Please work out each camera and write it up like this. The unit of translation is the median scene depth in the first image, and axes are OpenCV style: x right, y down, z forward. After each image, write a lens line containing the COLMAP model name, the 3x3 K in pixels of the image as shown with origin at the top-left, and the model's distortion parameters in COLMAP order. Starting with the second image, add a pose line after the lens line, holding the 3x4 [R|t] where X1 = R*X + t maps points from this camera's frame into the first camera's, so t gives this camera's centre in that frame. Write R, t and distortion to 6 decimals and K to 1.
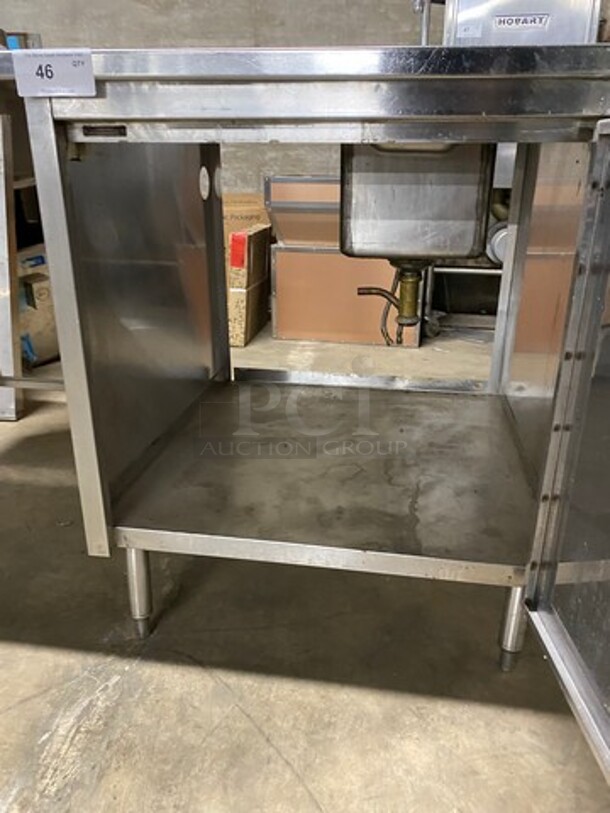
lens RADIAL K [[616.6, 0, 308.2], [0, 616.6, 419.0], [0, 0, 1]] dist [0.016195, -0.012418]
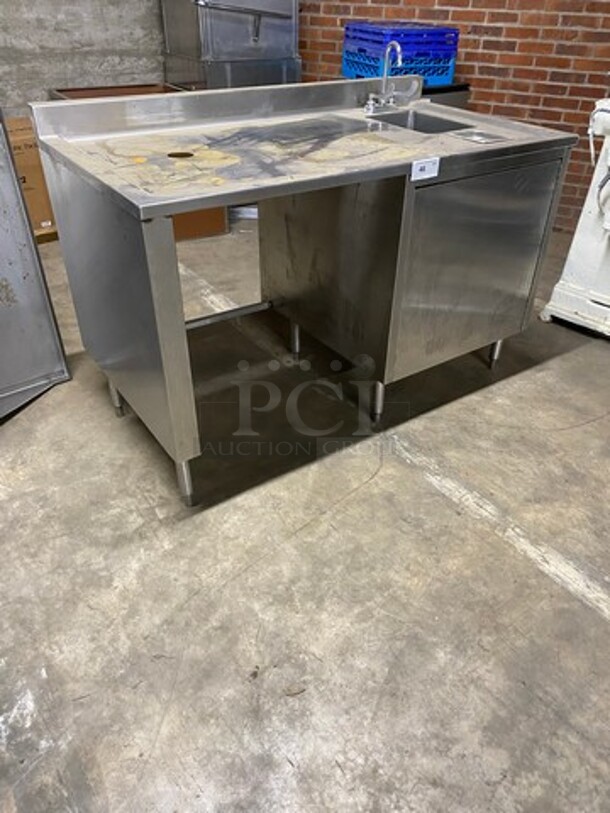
lens RADIAL K [[616.6, 0, 308.2], [0, 616.6, 419.0], [0, 0, 1]] dist [0.016195, -0.012418]
pose [[0.716228, -0.403560, 0.569347, -0.589791], [0.255582, 0.910844, 0.324100, -0.134640], [-0.649380, -0.086614, 0.755515, -0.131393]]
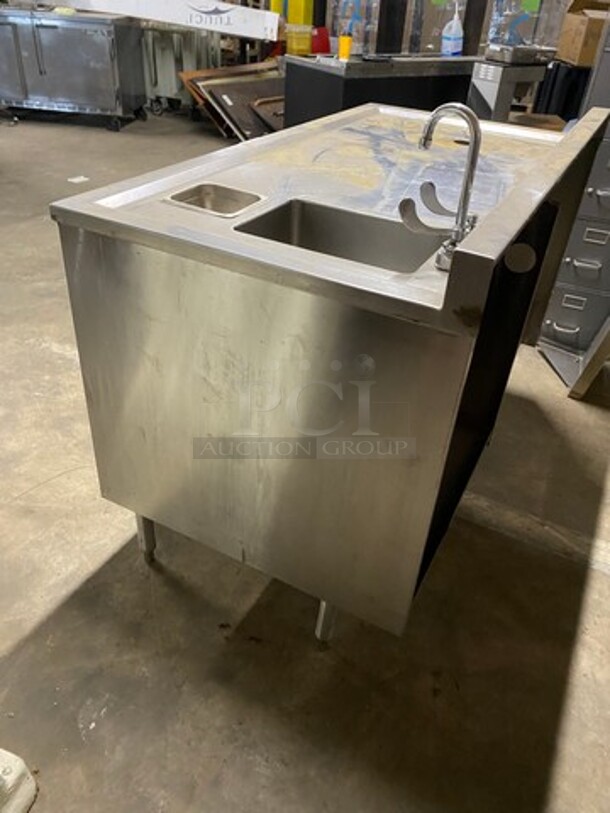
lens RADIAL K [[614.1, 0, 305.0], [0, 614.1, 406.5], [0, 0, 1]] dist [0.005104, -0.002084]
pose [[-0.320154, 0.519517, -0.792214, 0.429009], [-0.420199, 0.671600, 0.610234, -0.328992], [0.849079, 0.528256, 0.003285, 0.404405]]
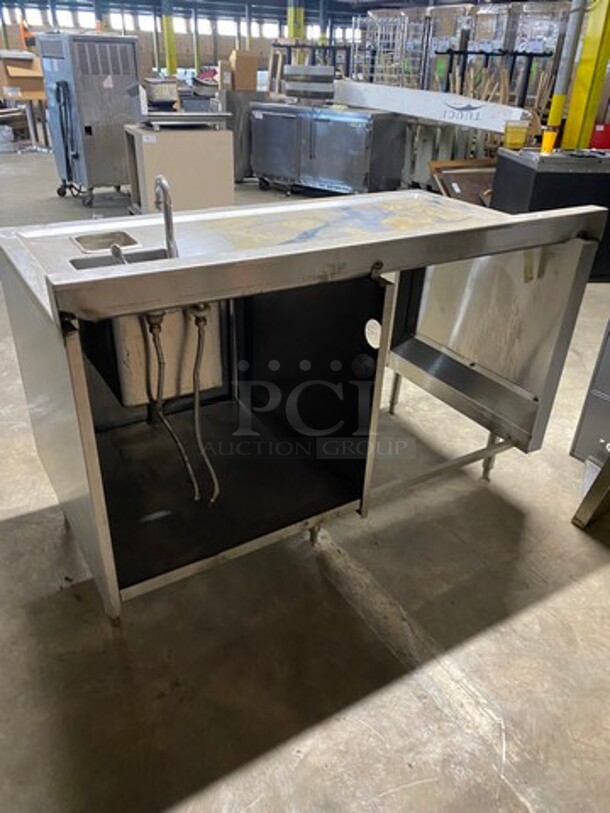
lens RADIAL K [[616.6, 0, 308.2], [0, 616.6, 419.0], [0, 0, 1]] dist [0.016195, -0.012418]
pose [[-0.755416, 0.301889, -0.581558, 0.266014], [-0.286709, 0.645781, 0.707648, -0.495734], [0.589190, 0.701306, -0.401279, 0.743172]]
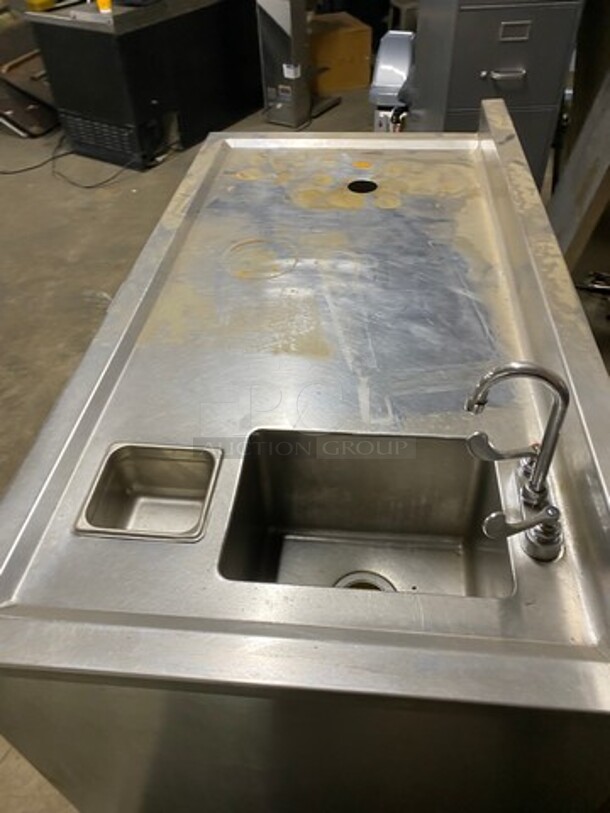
lens RADIAL K [[616.6, 0, 308.2], [0, 616.6, 419.0], [0, 0, 1]] dist [0.016195, -0.012418]
pose [[0.049032, 0.684743, -0.727133, 0.239239], [-0.348159, 0.694065, 0.630126, -0.370459], [0.936152, 0.222262, 0.272431, 0.267275]]
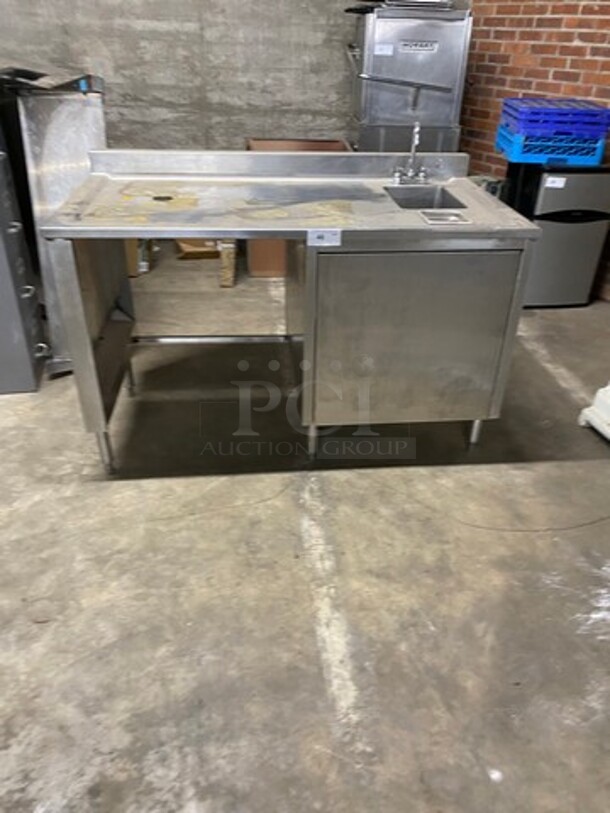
lens RADIAL K [[616.6, 0, 308.2], [0, 616.6, 419.0], [0, 0, 1]] dist [0.016195, -0.012418]
pose [[0.965939, -0.126890, 0.225524, -0.279515], [0.084419, 0.978361, 0.188898, -0.072210], [-0.244614, -0.163425, 0.955749, -0.373943]]
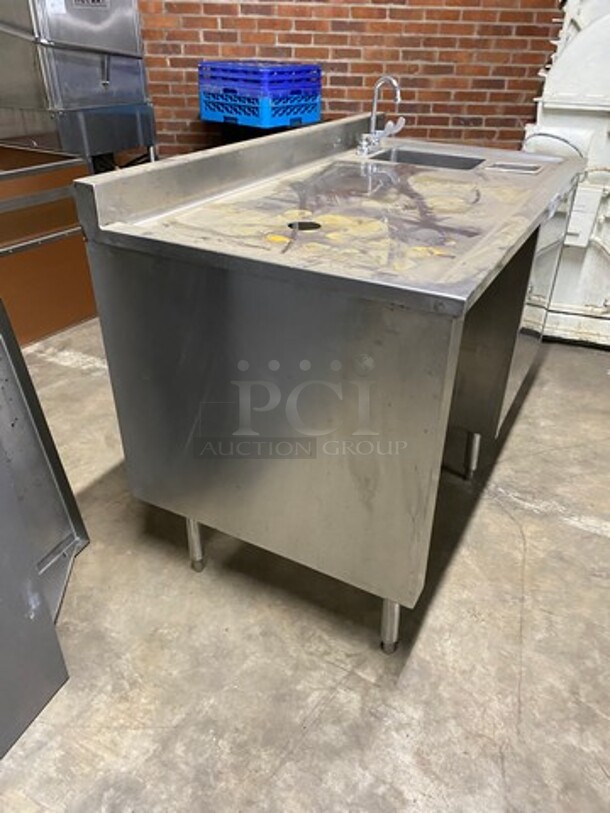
lens RADIAL K [[617.5, 0, 317.9], [0, 617.5, 425.6], [0, 0, 1]] dist [0.000381, 0.004935]
pose [[0.310171, -0.517903, 0.797227, -0.675580], [0.346775, 0.842442, 0.412359, -0.260922], [-0.885179, 0.148556, 0.440897, 0.218041]]
